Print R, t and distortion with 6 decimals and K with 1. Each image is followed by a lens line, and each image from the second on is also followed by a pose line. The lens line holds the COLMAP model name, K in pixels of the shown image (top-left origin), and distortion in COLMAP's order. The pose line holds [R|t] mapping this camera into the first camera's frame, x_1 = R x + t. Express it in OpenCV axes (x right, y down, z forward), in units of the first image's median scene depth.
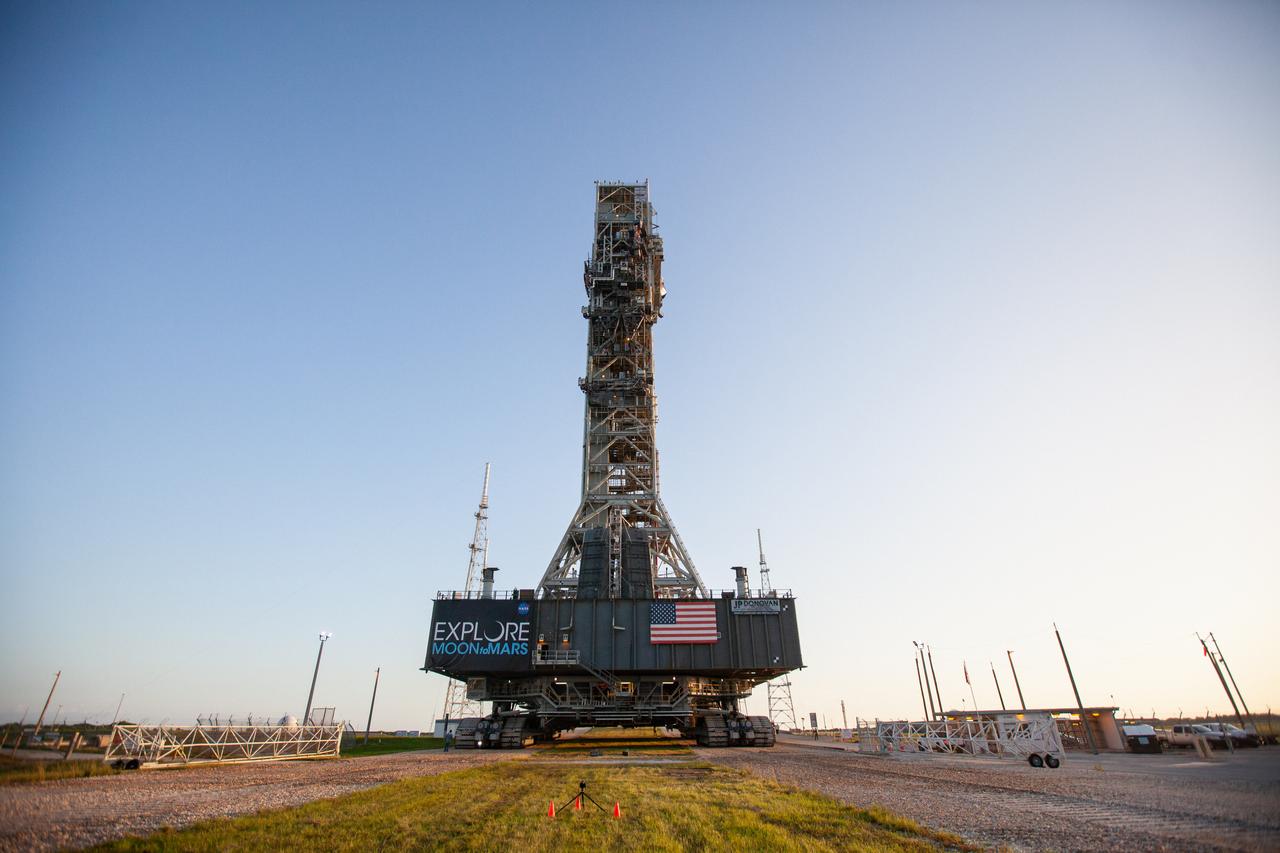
lens RADIAL K [[597.2, 0, 641.2], [0, 597.2, 401.9], [0, 0, 1]] dist [-0.042095, -0.000022]
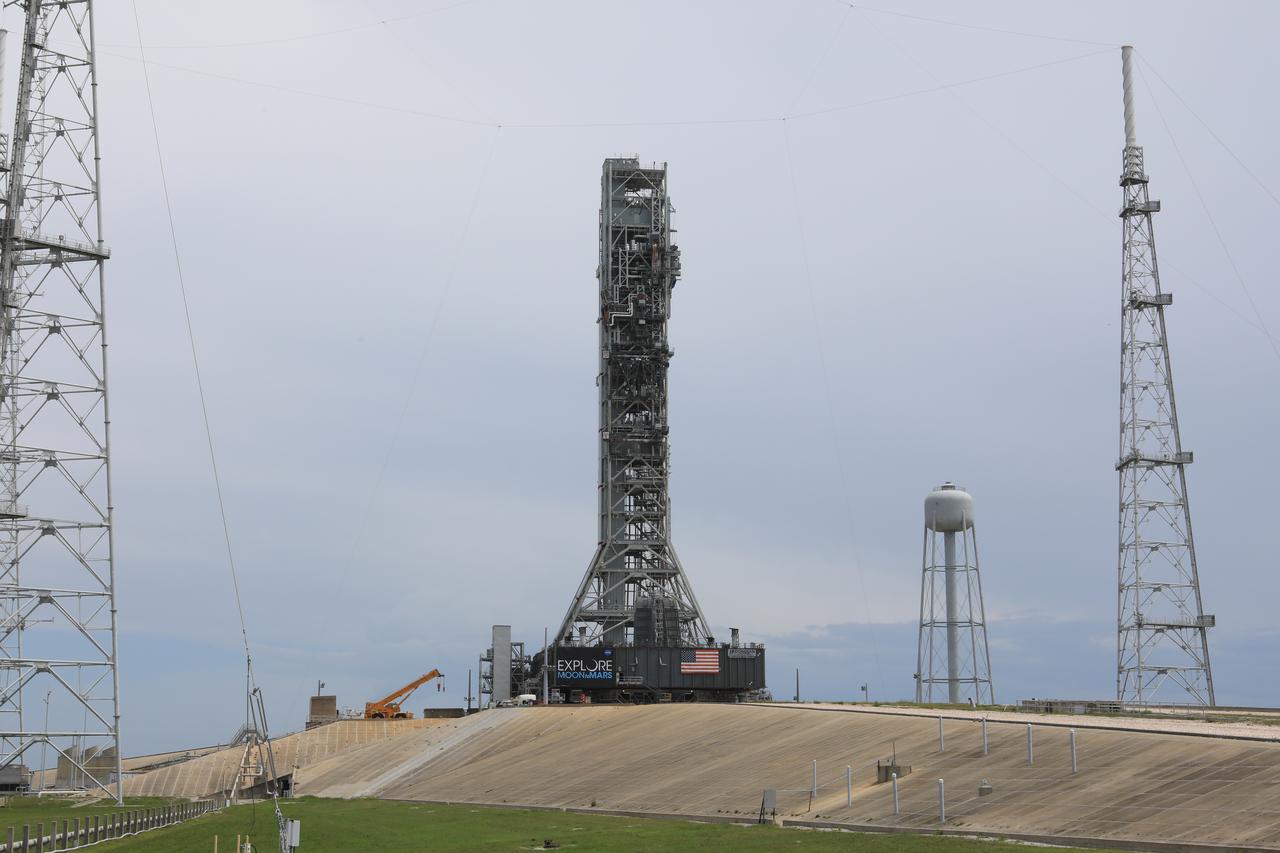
lens RADIAL K [[1990.0, 0, 664.4], [0, 1990.0, 432.6], [0, 0, 1]] dist [0.024219, 0.044562]
pose [[0.989826, 0.030313, 0.139014, -0.839397], [-0.077949, 0.932900, 0.351599, -2.233429], [-0.119028, -0.358858, 0.925772, -4.030209]]
